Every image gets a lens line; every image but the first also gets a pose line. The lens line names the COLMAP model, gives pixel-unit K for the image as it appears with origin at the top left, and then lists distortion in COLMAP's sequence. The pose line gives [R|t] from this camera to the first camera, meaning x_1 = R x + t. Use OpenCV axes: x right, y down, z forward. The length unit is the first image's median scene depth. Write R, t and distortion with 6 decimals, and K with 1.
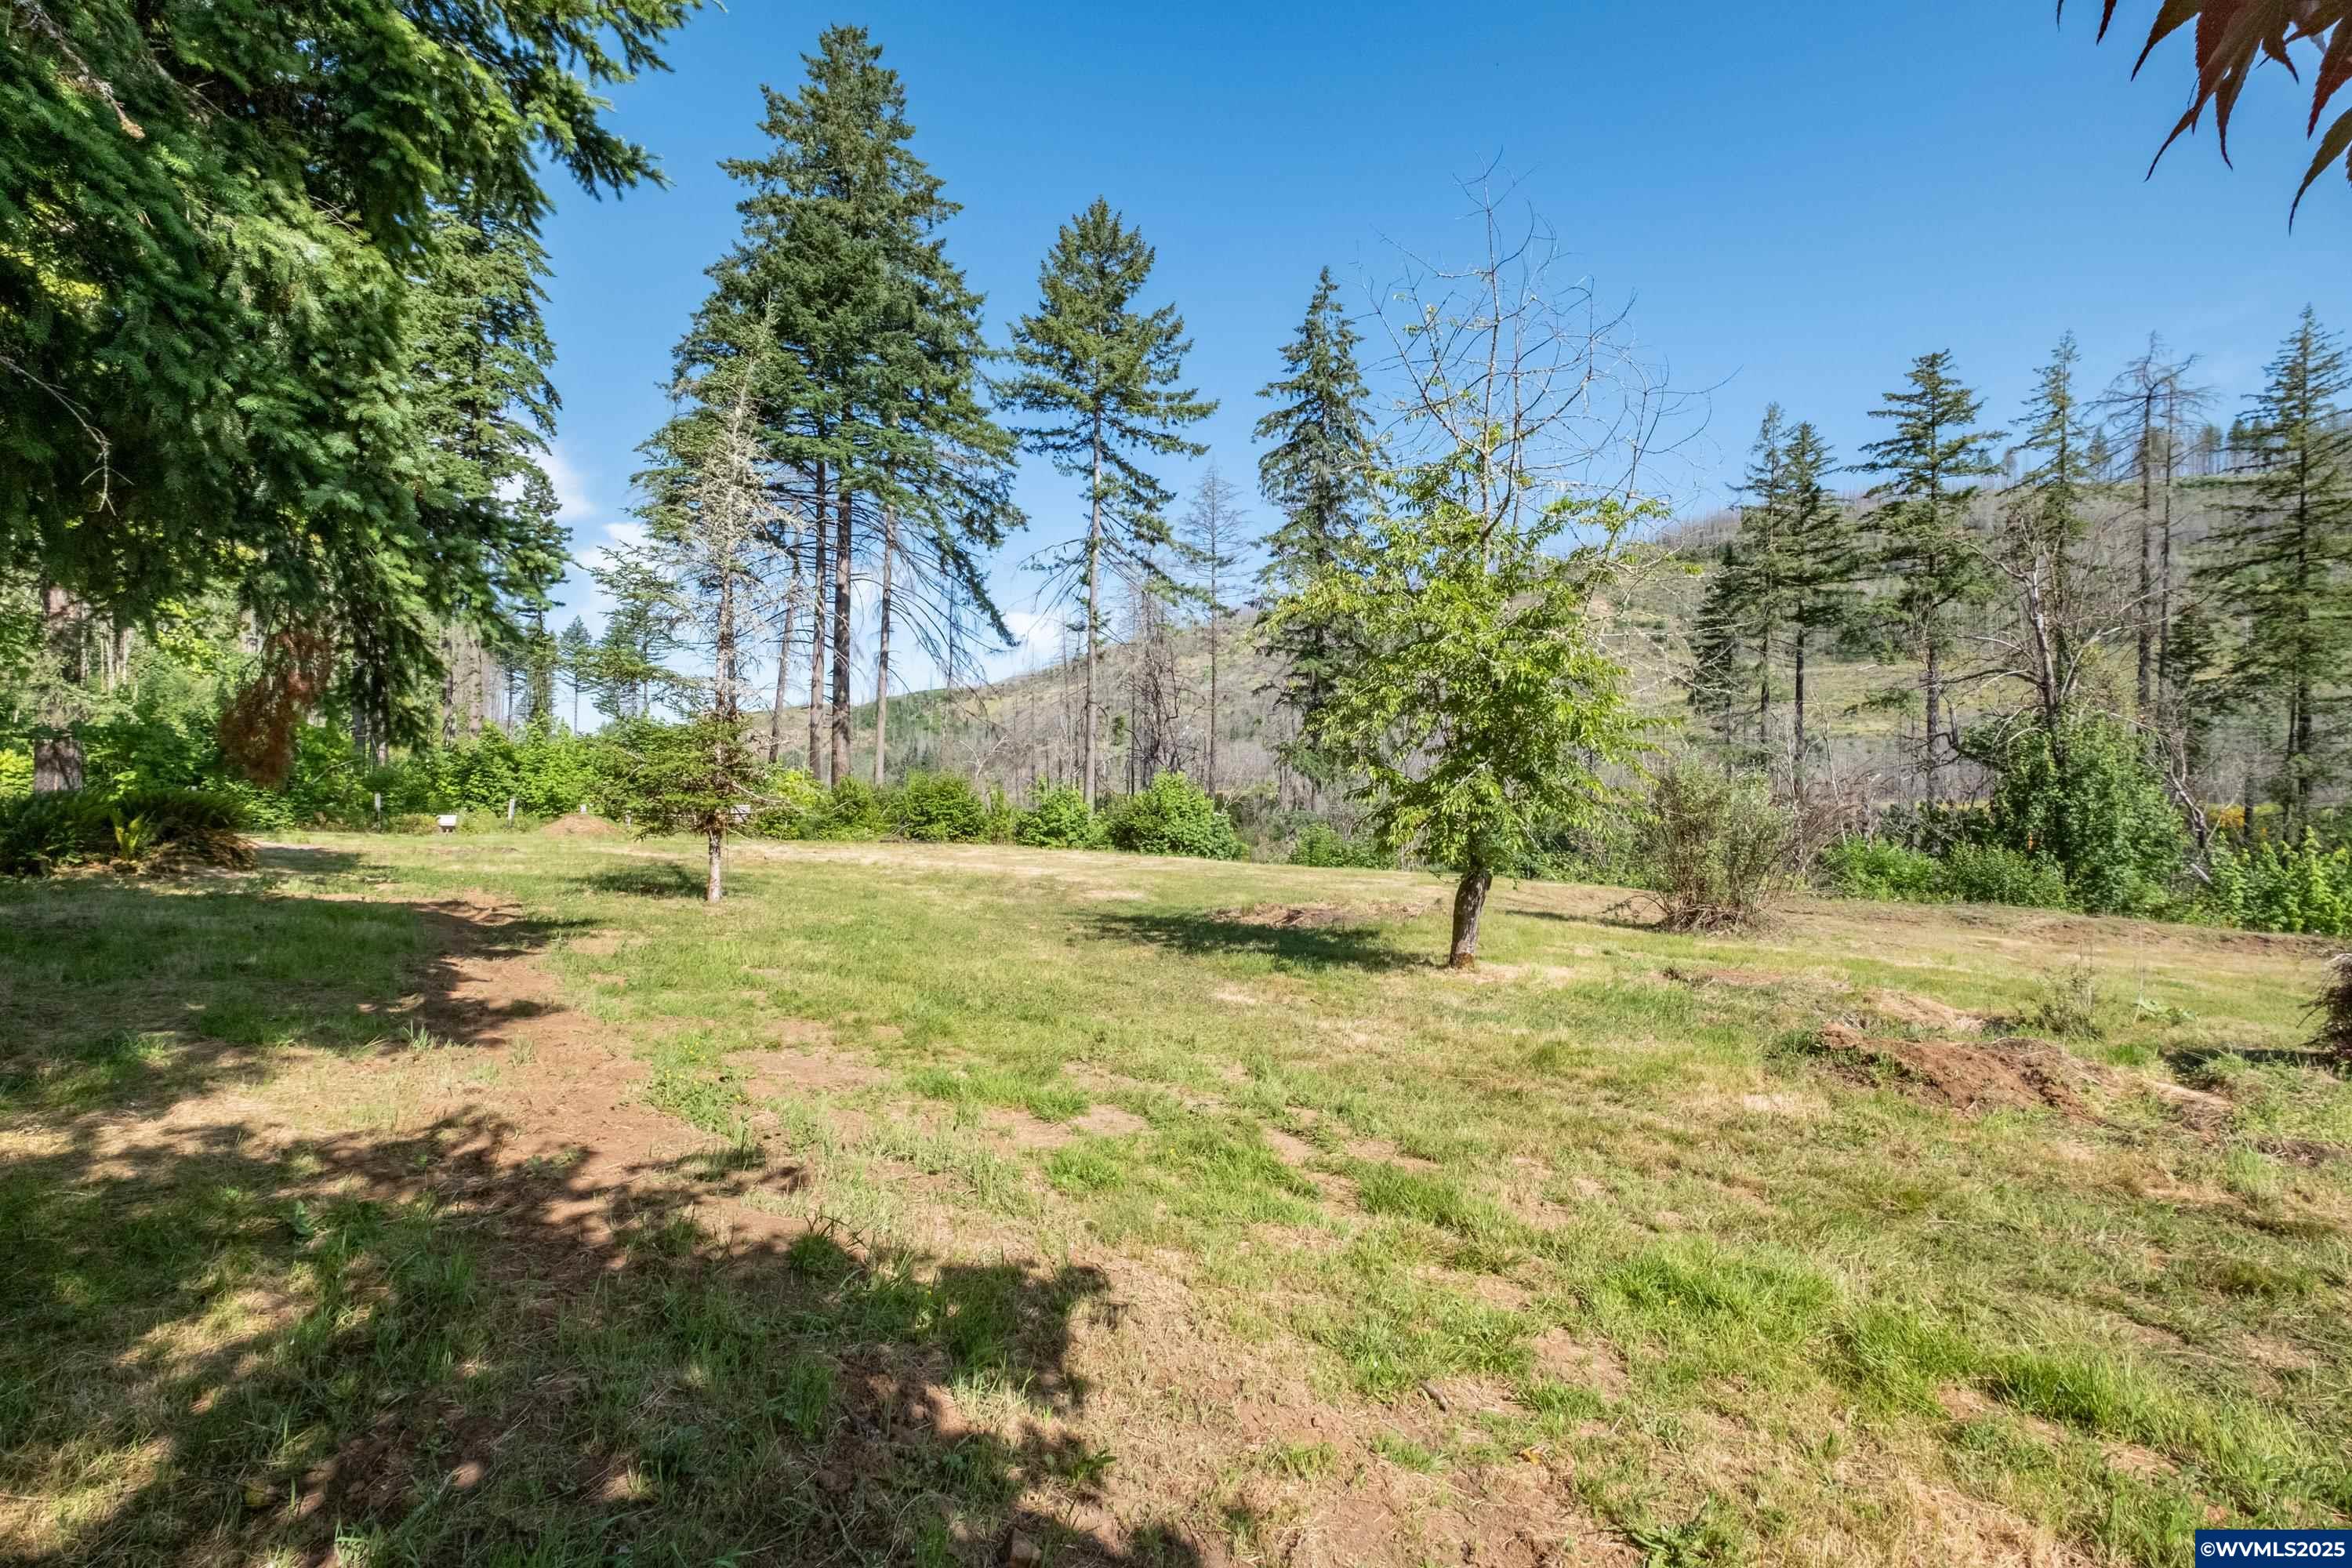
lens RADIAL K [[1027.9, 0, 1180.7], [0, 1027.9, 792.7], [0, 0, 1]] dist [-0.009377, -0.000428]
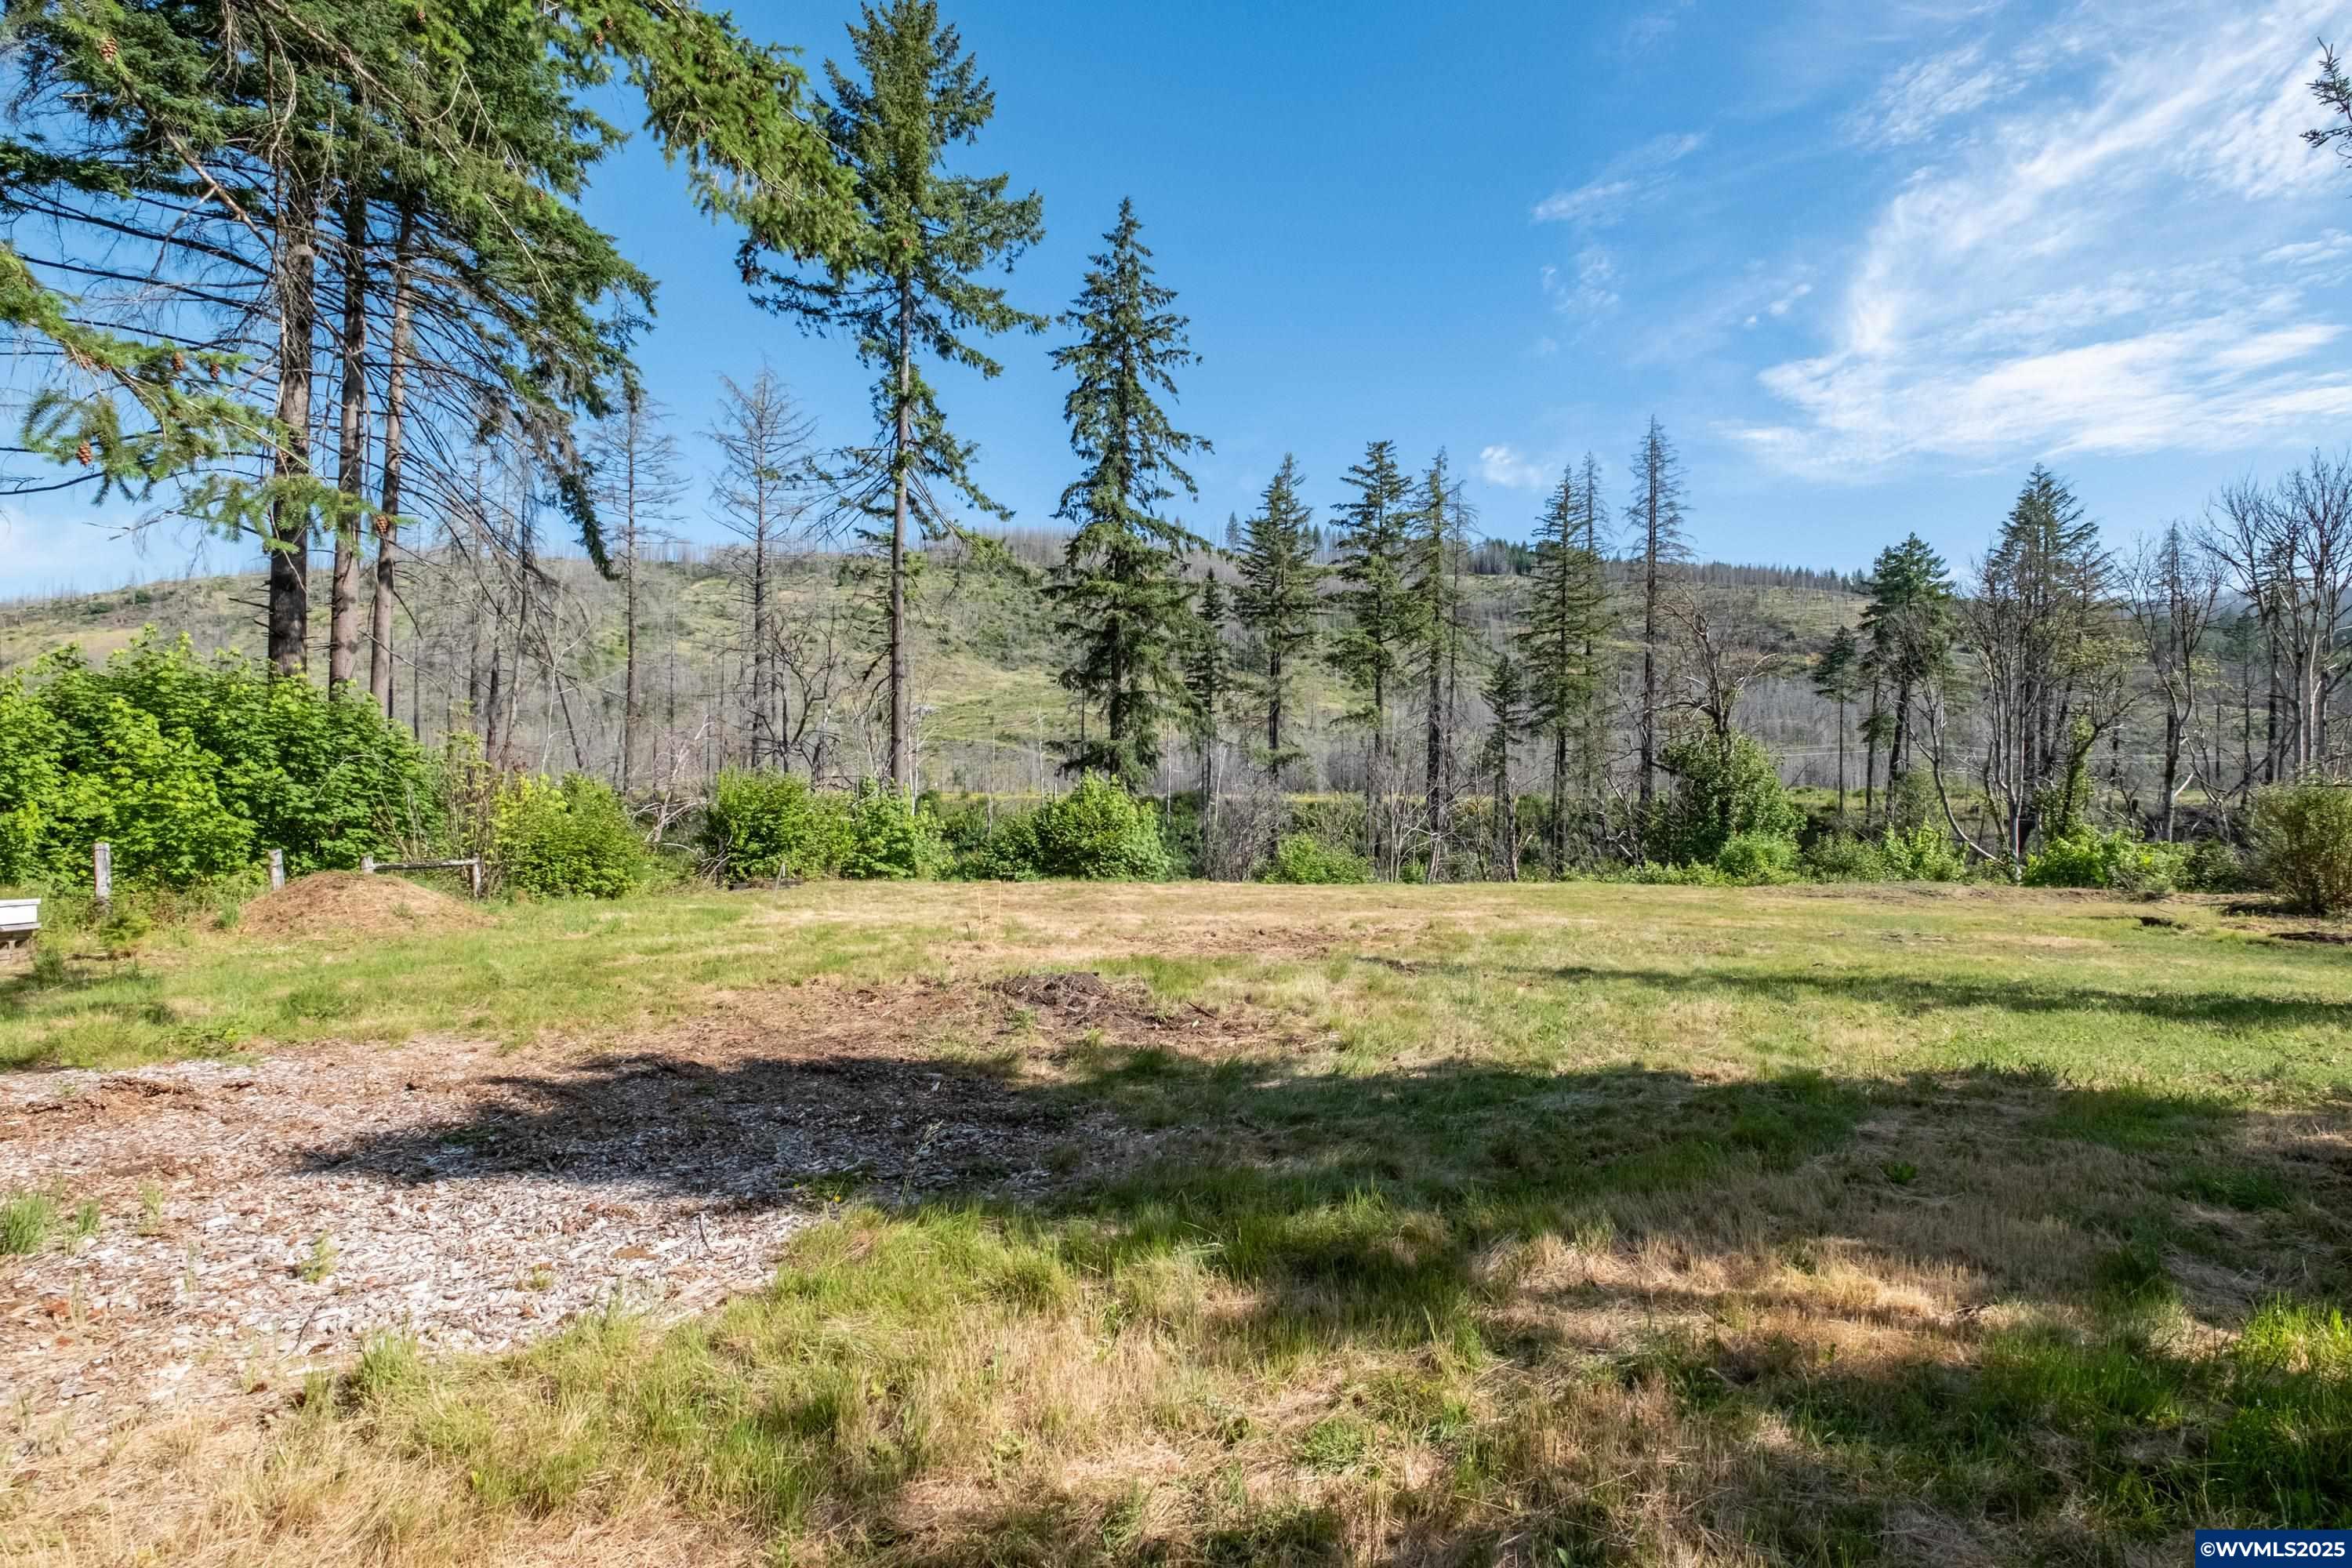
lens RADIAL K [[1027.9, 0, 1175.1], [0, 1027.9, 818.4], [0, 0, 1]] dist [-0.009377, -0.000428]
pose [[0.735479, -0.024397, 0.677108, -0.346206], [0.001822, 0.999419, 0.034032, -0.009011], [-0.677545, -0.023796, 0.735096, 0.250437]]
